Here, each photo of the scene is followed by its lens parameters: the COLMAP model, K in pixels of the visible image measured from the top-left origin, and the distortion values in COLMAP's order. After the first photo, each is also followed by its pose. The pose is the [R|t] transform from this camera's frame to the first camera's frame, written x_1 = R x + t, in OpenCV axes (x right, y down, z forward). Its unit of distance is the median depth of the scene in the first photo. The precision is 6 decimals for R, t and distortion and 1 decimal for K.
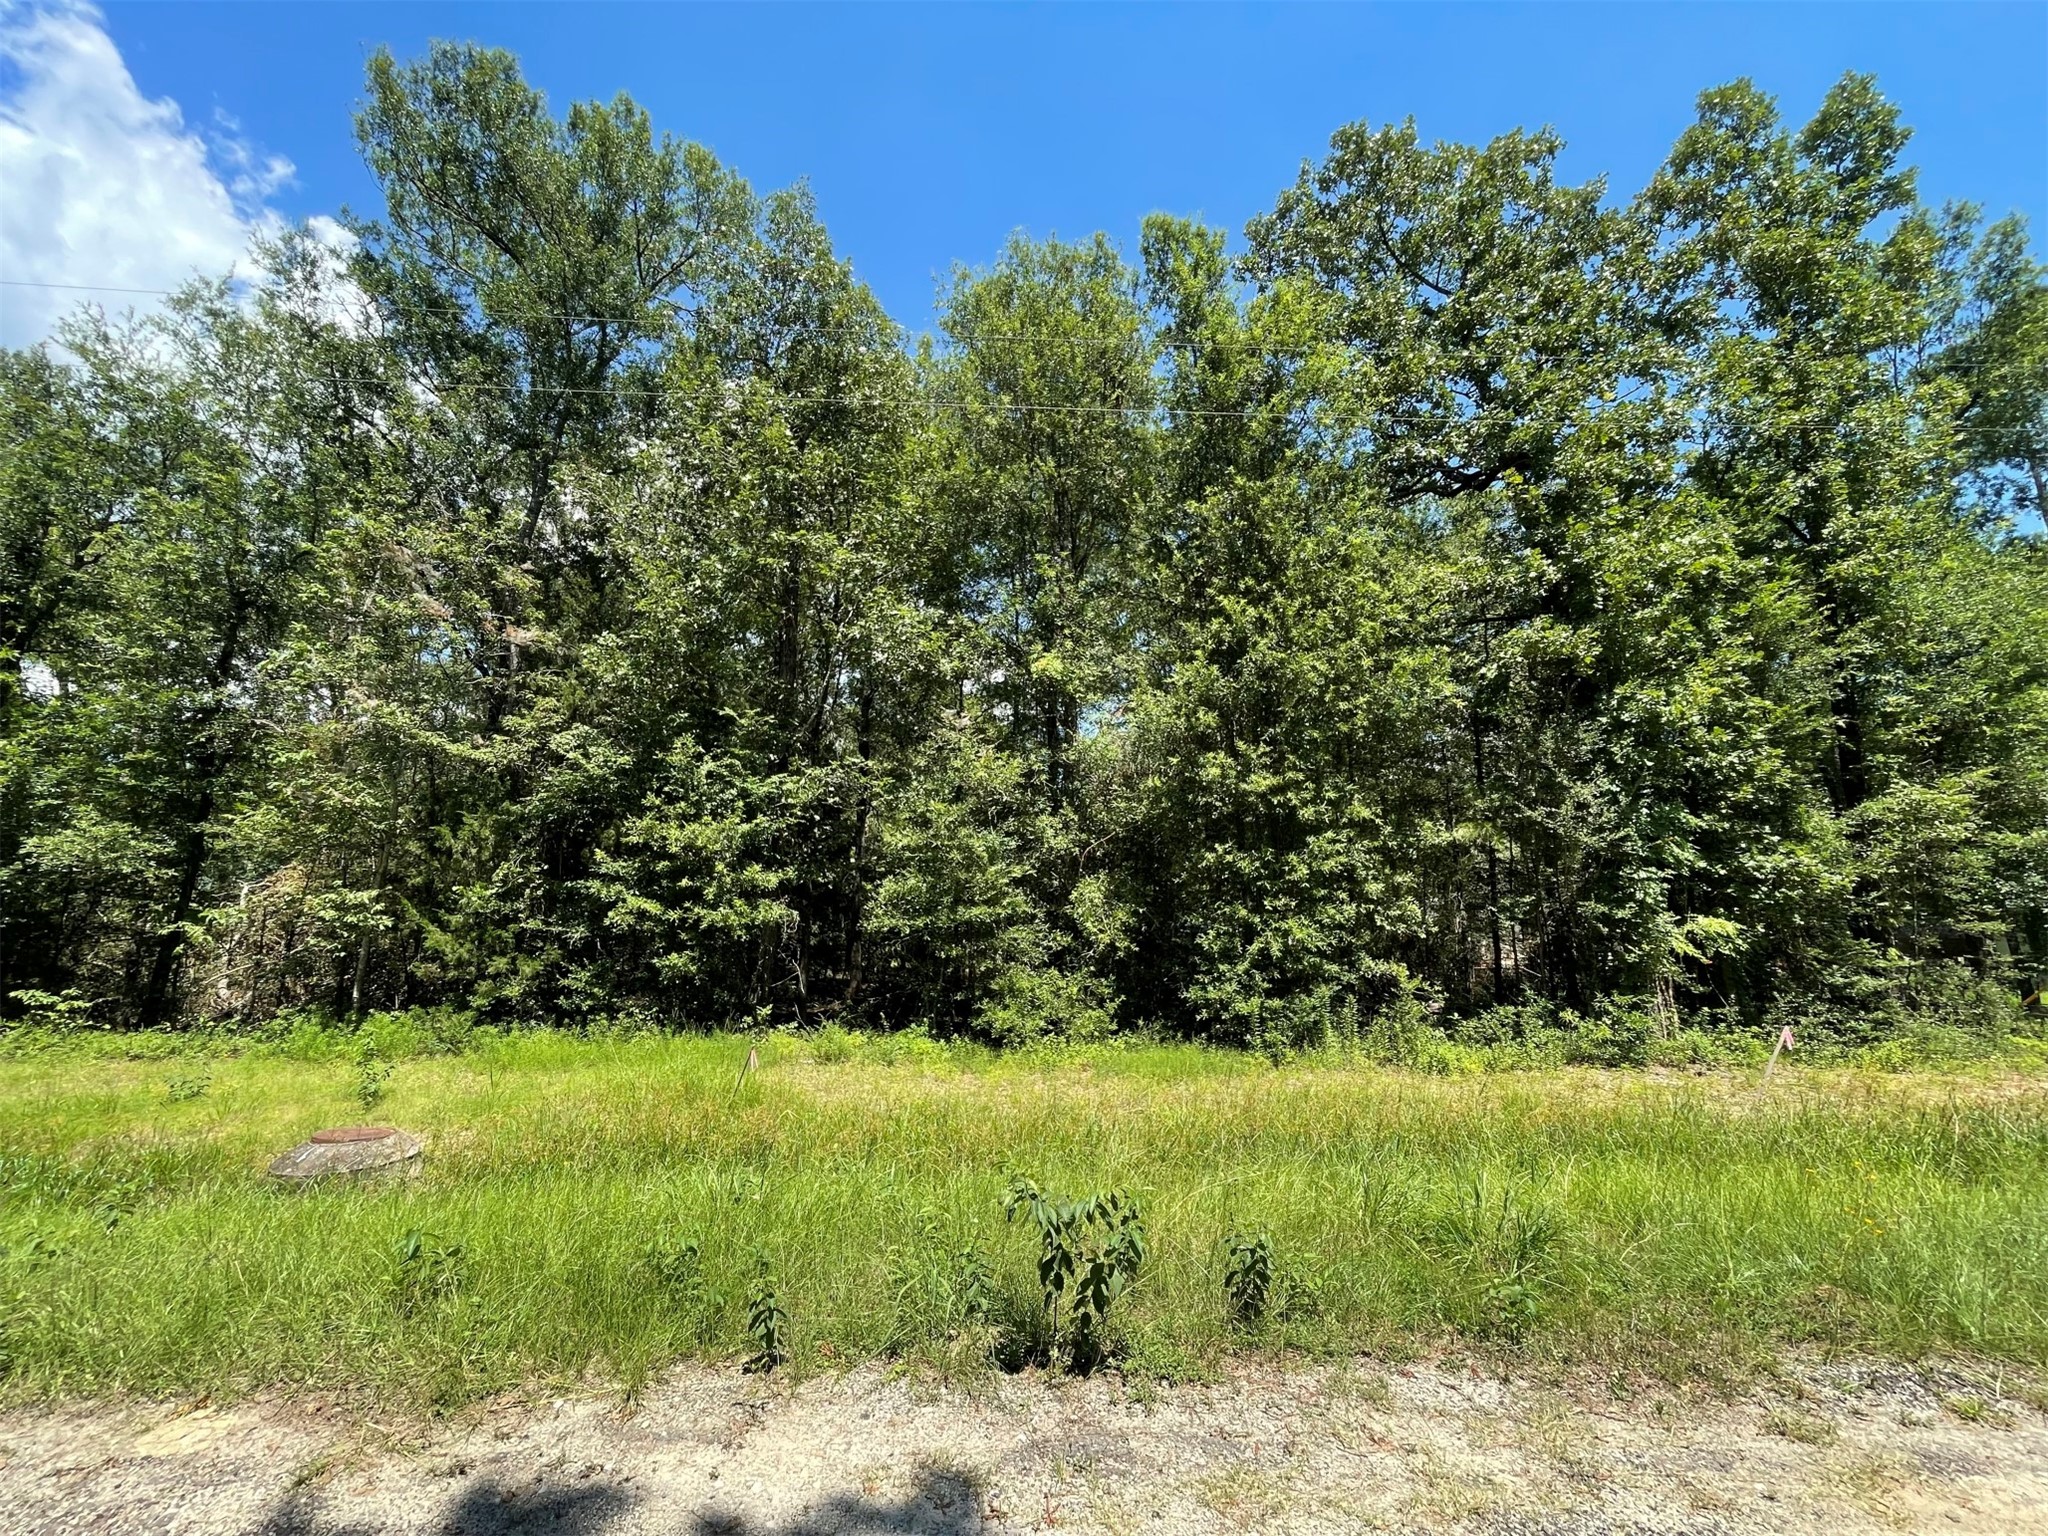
lens RADIAL K [[833.1, 0, 1024.0], [0, 833.1, 768.0], [0, 0, 1]] dist [0.003066, 0.000800]
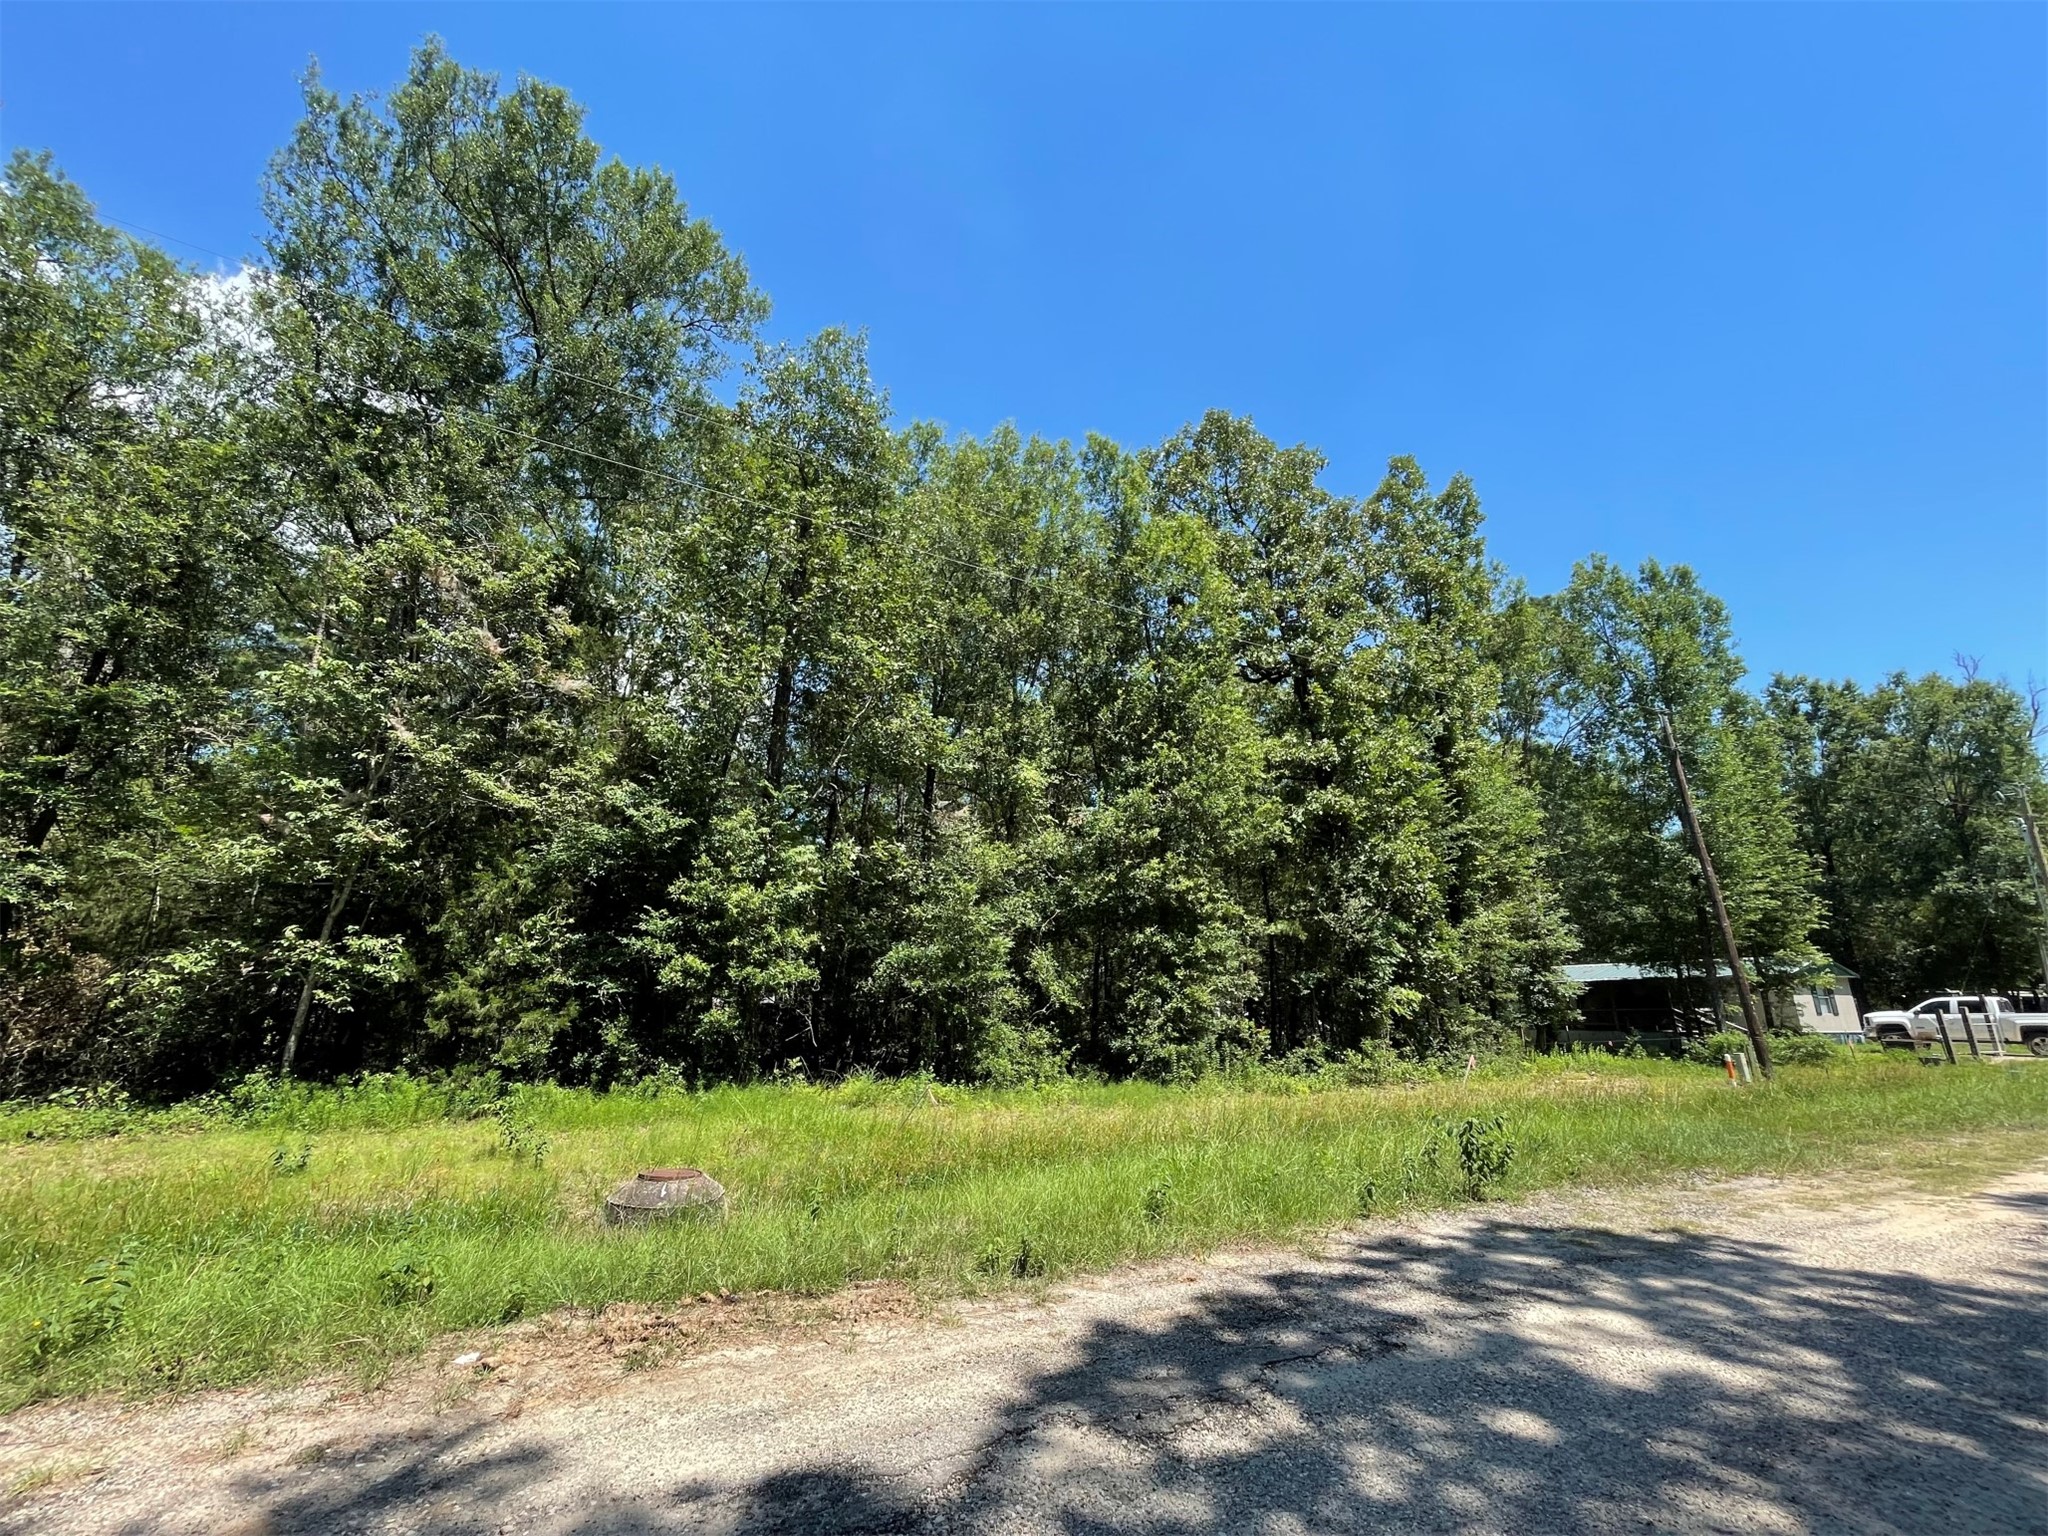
lens RADIAL K [[833.1, 0, 1024.0], [0, 833.1, 768.0], [0, 0, 1]] dist [0.003066, 0.000800]
pose [[0.899020, 0.125910, 0.419417, -0.541514], [-0.099280, 0.991437, -0.084824, -0.030281], [-0.426506, 0.034619, 0.903822, -0.133559]]
